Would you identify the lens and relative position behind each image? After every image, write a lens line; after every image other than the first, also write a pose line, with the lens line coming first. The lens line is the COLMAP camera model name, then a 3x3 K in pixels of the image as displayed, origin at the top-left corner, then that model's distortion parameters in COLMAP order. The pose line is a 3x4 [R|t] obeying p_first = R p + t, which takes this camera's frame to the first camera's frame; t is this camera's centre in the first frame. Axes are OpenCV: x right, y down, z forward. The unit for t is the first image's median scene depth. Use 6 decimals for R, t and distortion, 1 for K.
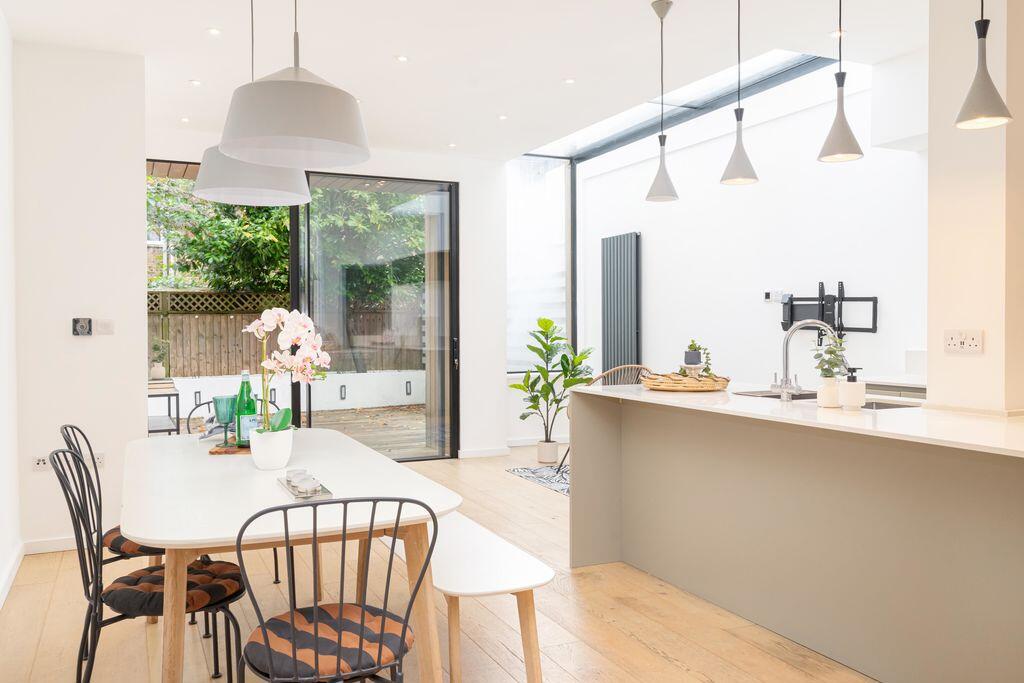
lens RADIAL K [[841.4, 0, 514.7], [0, 841.4, 336.8], [0, 0, 1]] dist [-0.009150, -0.001753]
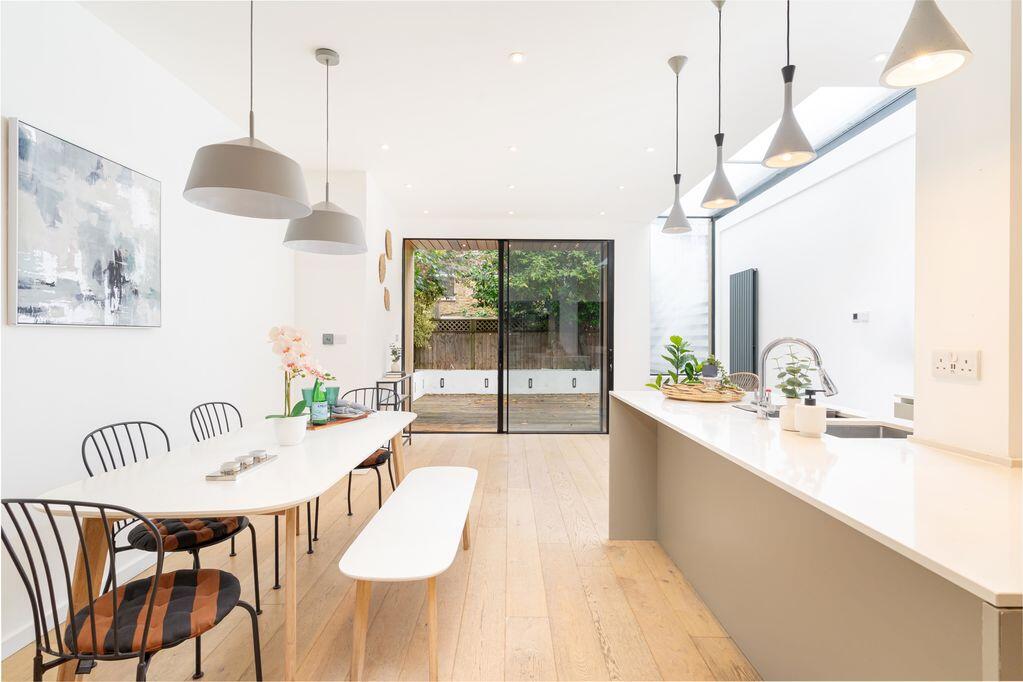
lens RADIAL K [[509.5, 0, 507.7], [0, 509.5, 338.0], [0, 0, 1]] dist [-0.002277, 0.000462]
pose [[0.906202, 0.006076, -0.422802, 0.226676], [-0.013601, 0.999798, -0.014784, -0.004292], [0.422627, 0.019148, 0.906101, 0.242795]]
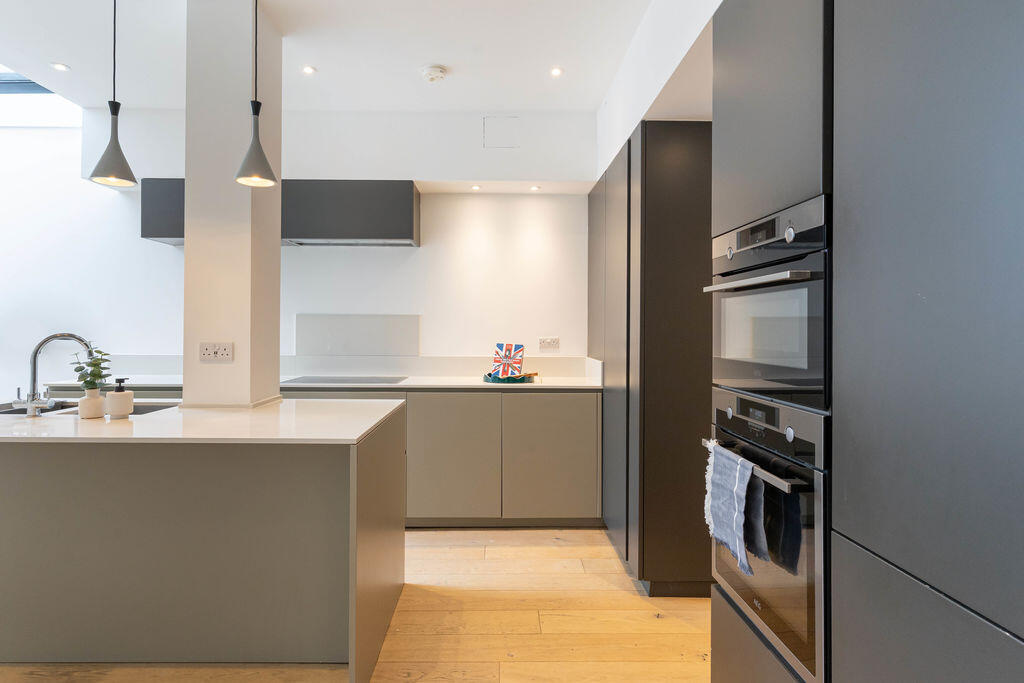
lens RADIAL K [[582.6, 0, 480.8], [0, 582.6, 320.4], [0, 0, 1]] dist [0.008016, 0.000155]
pose [[0.429880, 0.016409, 0.902737, -0.052647], [0.008389, 0.999719, -0.022167, -0.011593], [-0.902847, 0.017102, 0.429621, 0.173255]]
